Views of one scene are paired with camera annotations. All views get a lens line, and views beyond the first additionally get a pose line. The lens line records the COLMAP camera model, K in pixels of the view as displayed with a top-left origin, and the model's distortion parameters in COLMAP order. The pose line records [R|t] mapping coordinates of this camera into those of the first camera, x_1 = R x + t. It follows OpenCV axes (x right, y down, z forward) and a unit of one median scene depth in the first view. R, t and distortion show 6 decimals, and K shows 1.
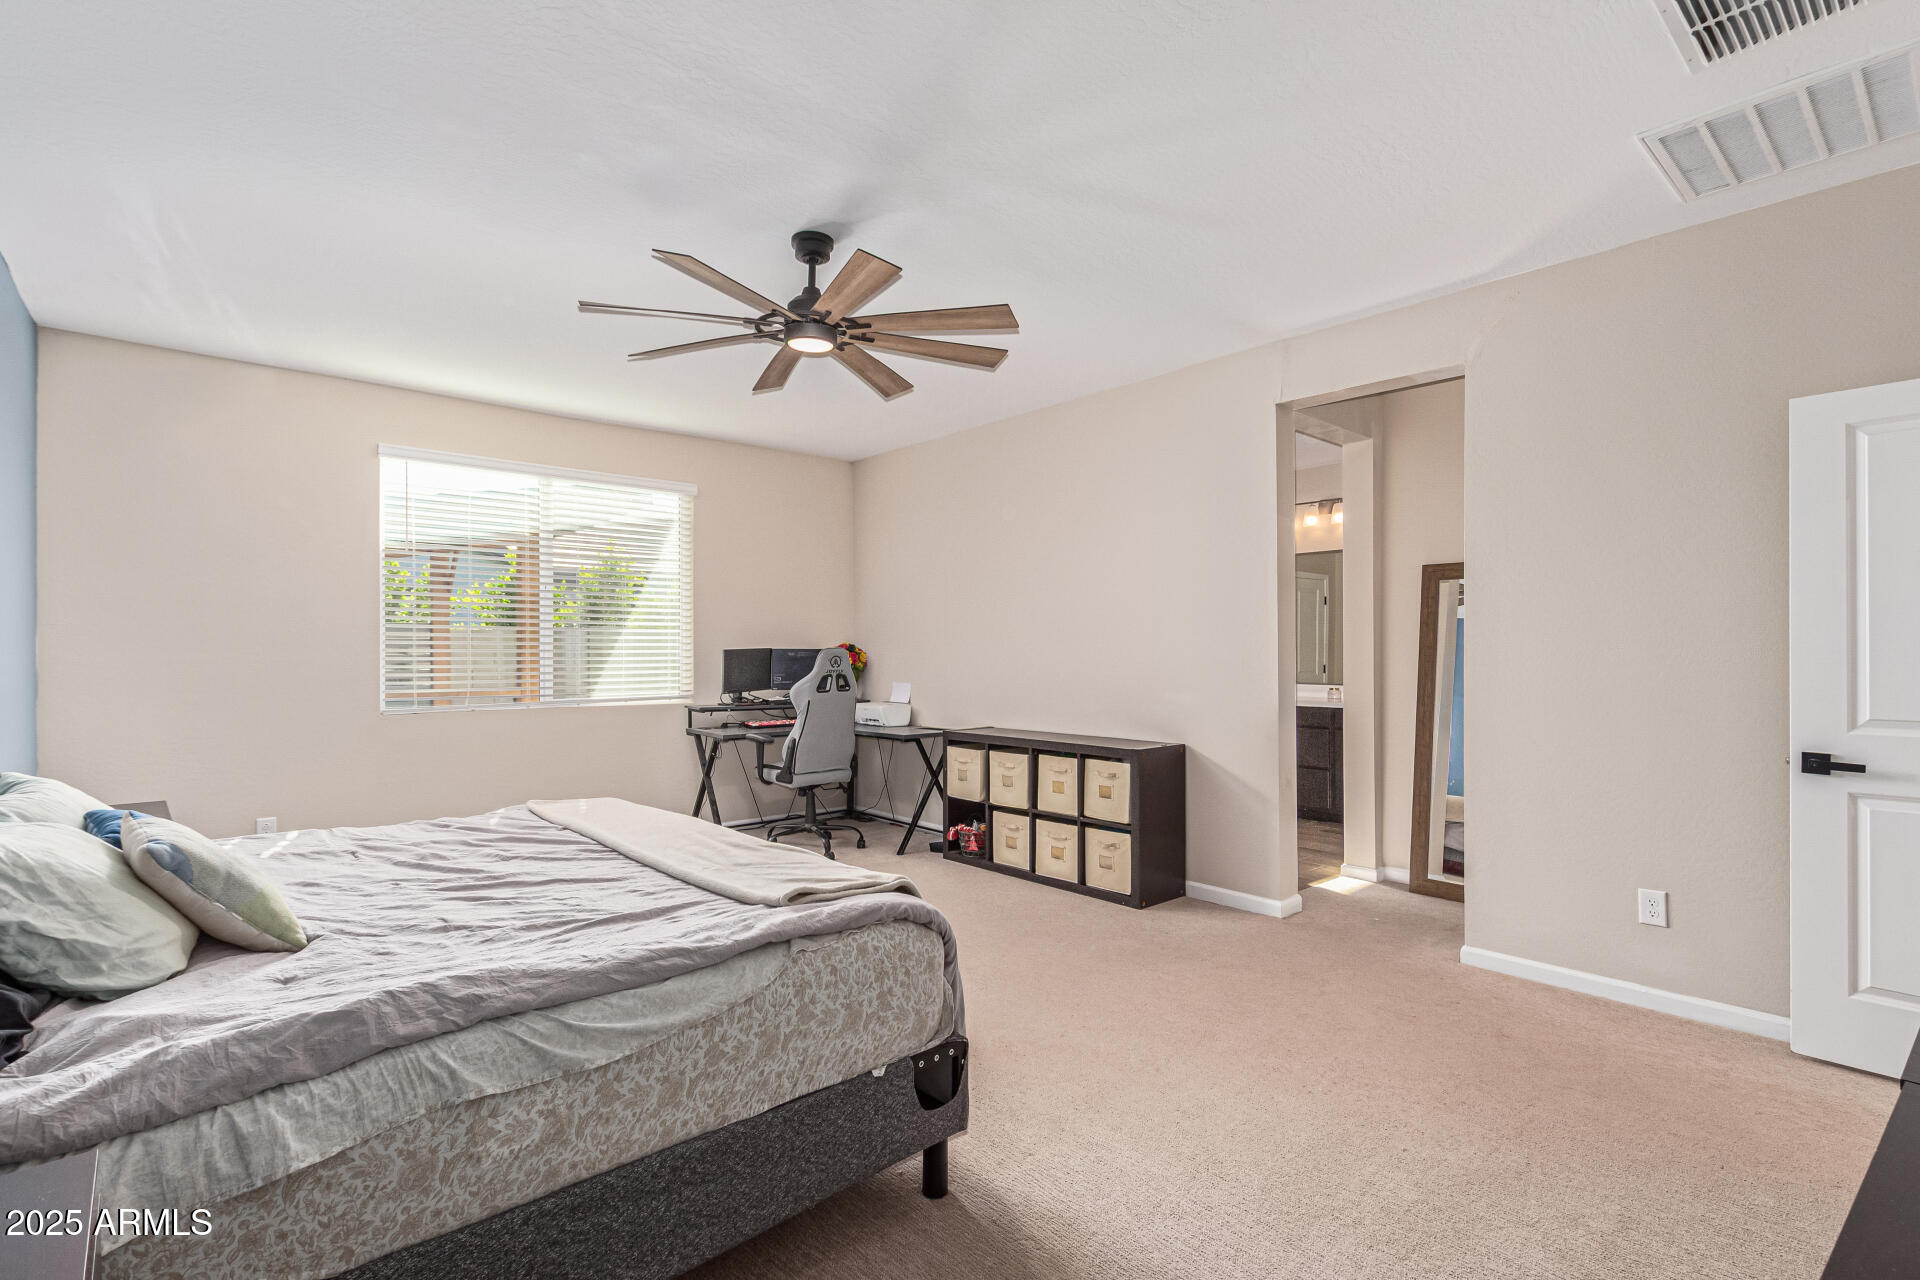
lens RADIAL K [[902.4, 0, 956.3], [0, 902.4, 666.0], [0, 0, 1]] dist [0.005628, 0.000573]
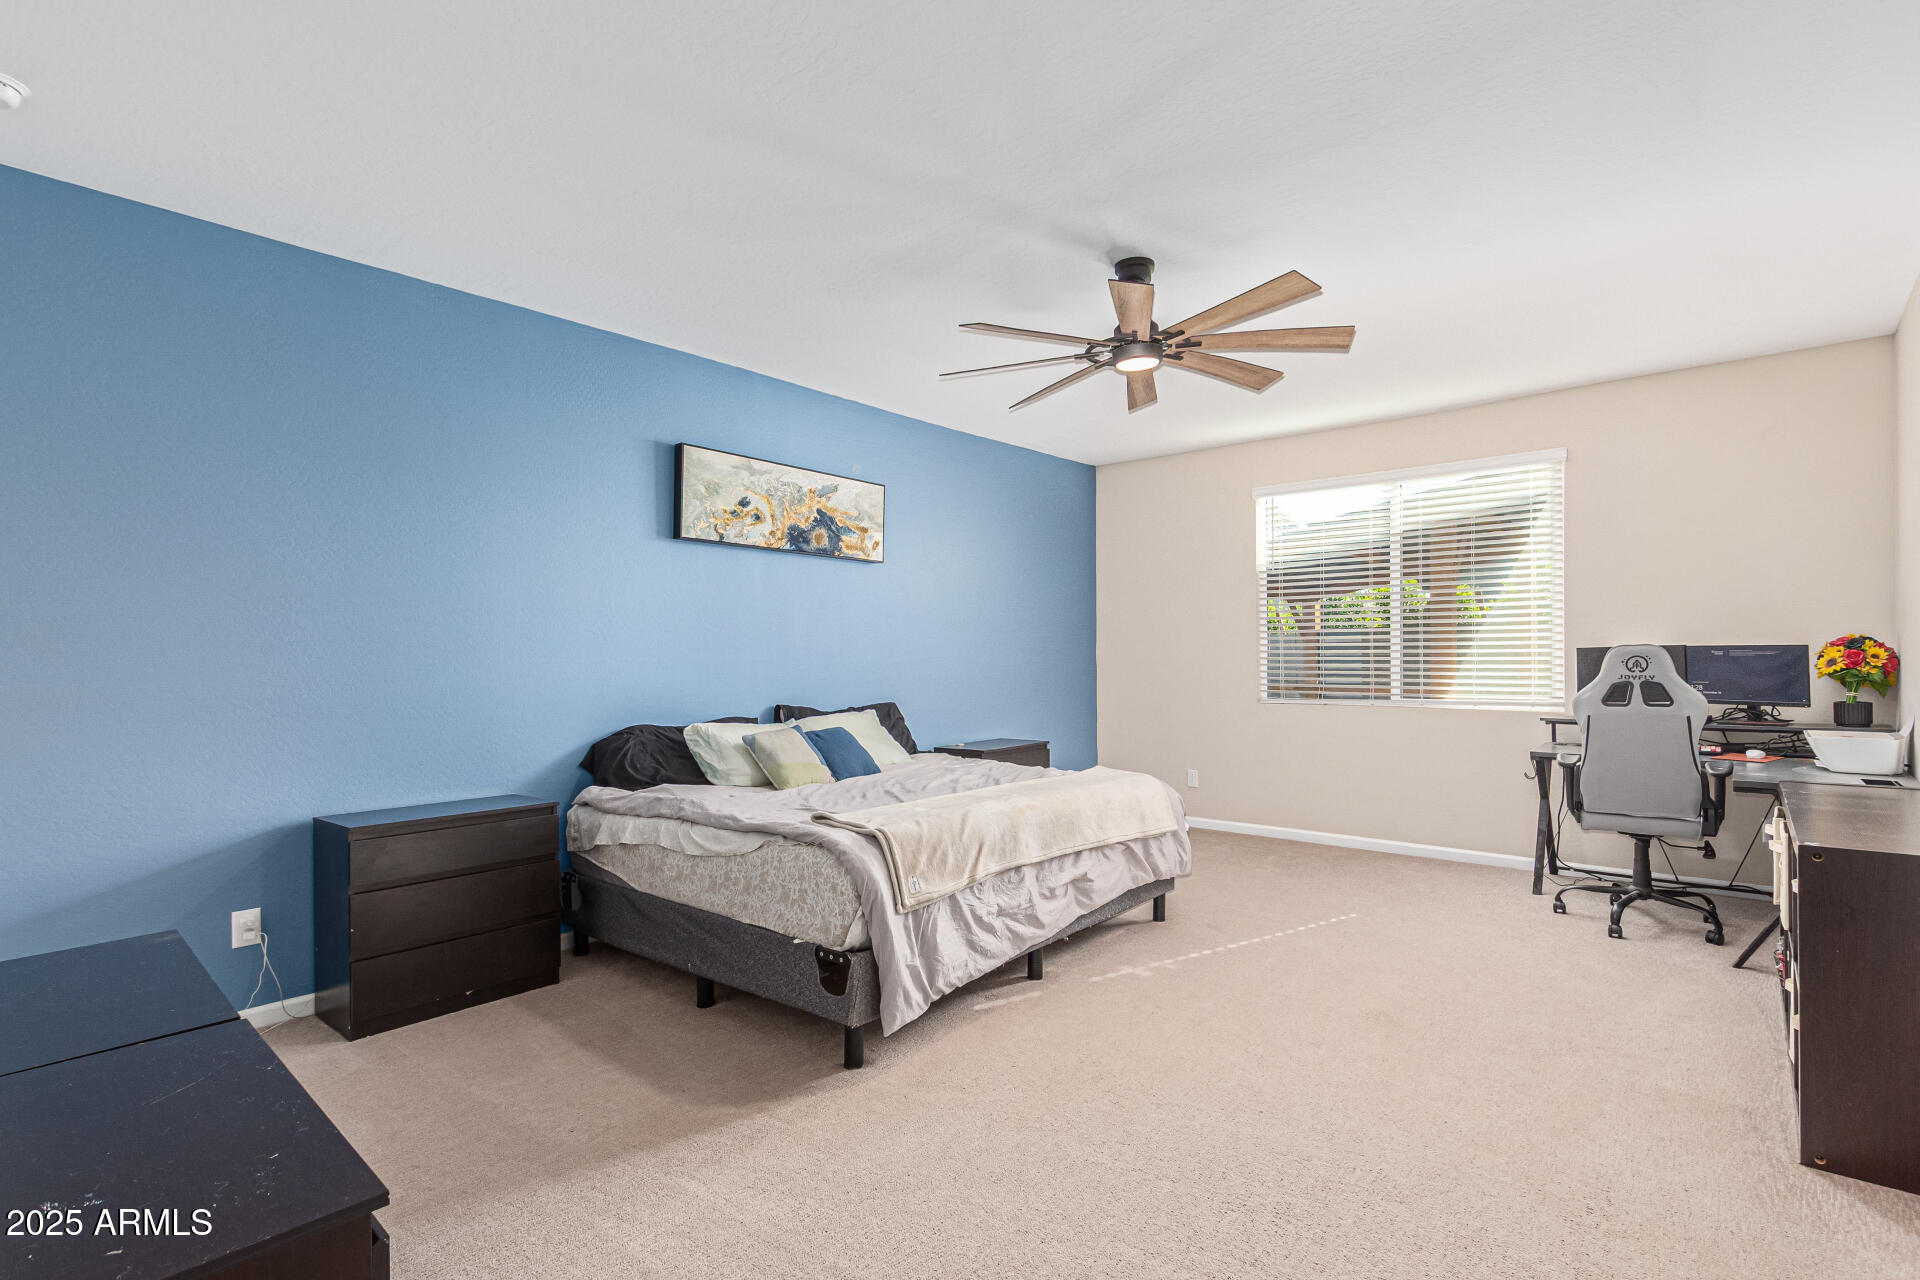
lens RADIAL K [[902.4, 0, 956.3], [0, 902.4, 666.0], [0, 0, 1]] dist [0.005628, 0.000573]
pose [[0.144392, 0.011259, -0.989457, 0.883215], [-0.007682, 0.999918, 0.010257, -0.010961], [0.989491, 0.006120, 0.144466, 0.653569]]
